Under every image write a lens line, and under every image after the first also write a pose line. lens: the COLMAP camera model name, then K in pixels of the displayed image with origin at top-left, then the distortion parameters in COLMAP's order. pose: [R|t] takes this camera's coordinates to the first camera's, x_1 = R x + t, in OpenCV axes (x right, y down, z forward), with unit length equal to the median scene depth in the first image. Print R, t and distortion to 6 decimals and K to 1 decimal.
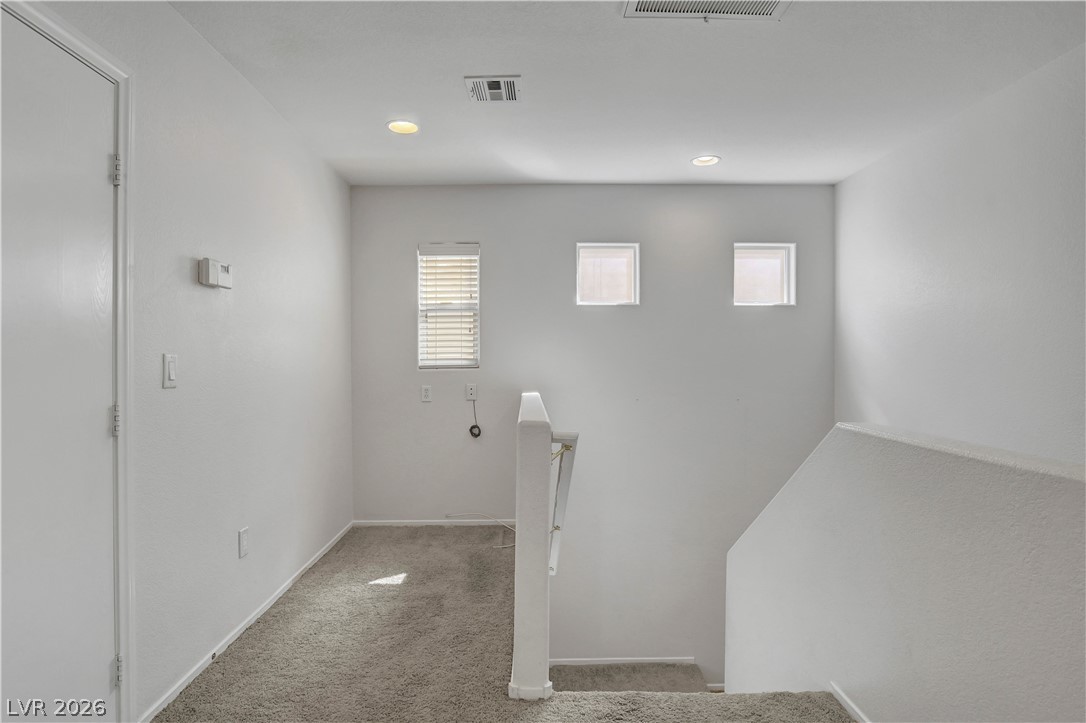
lens RADIAL K [[586.5, 0, 538.0], [0, 586.5, 355.9], [0, 0, 1]] dist [-0.000116, 0.000085]
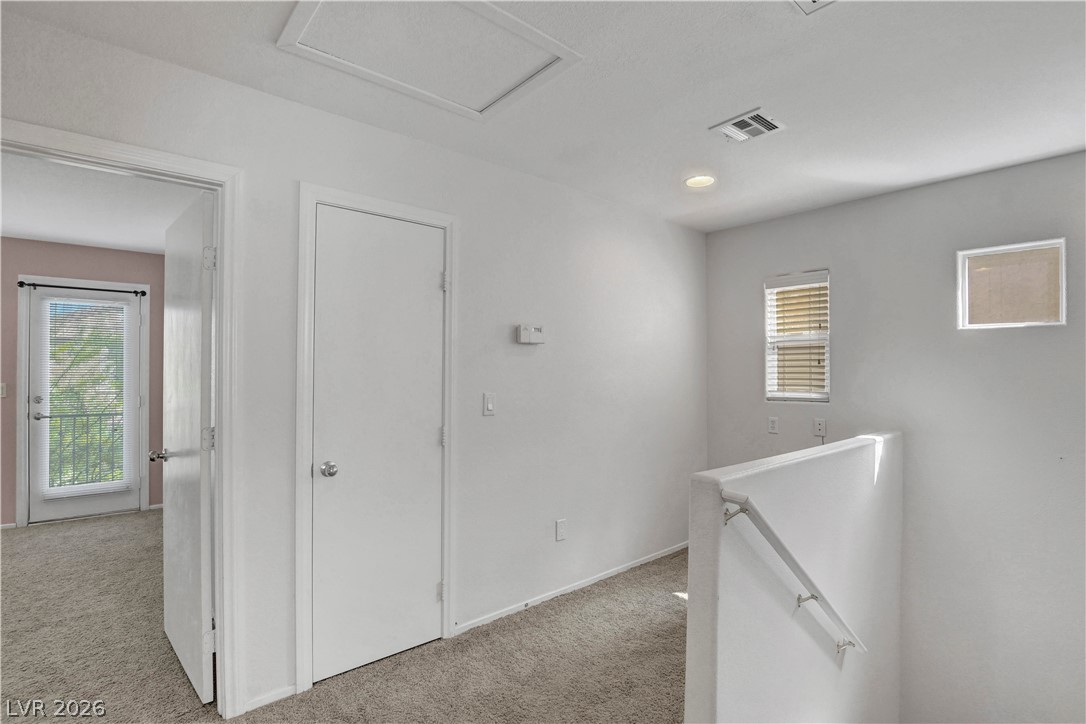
lens RADIAL K [[524.9, 0, 543.0], [0, 524.9, 362.0], [0, 0, 1]] dist [-0.029118, 0.000148]
pose [[0.640400, -0.005564, -0.768021, 0.372370], [-0.002434, 0.999954, -0.009274, -0.053132], [0.768037, 0.007809, 0.640357, 0.185238]]
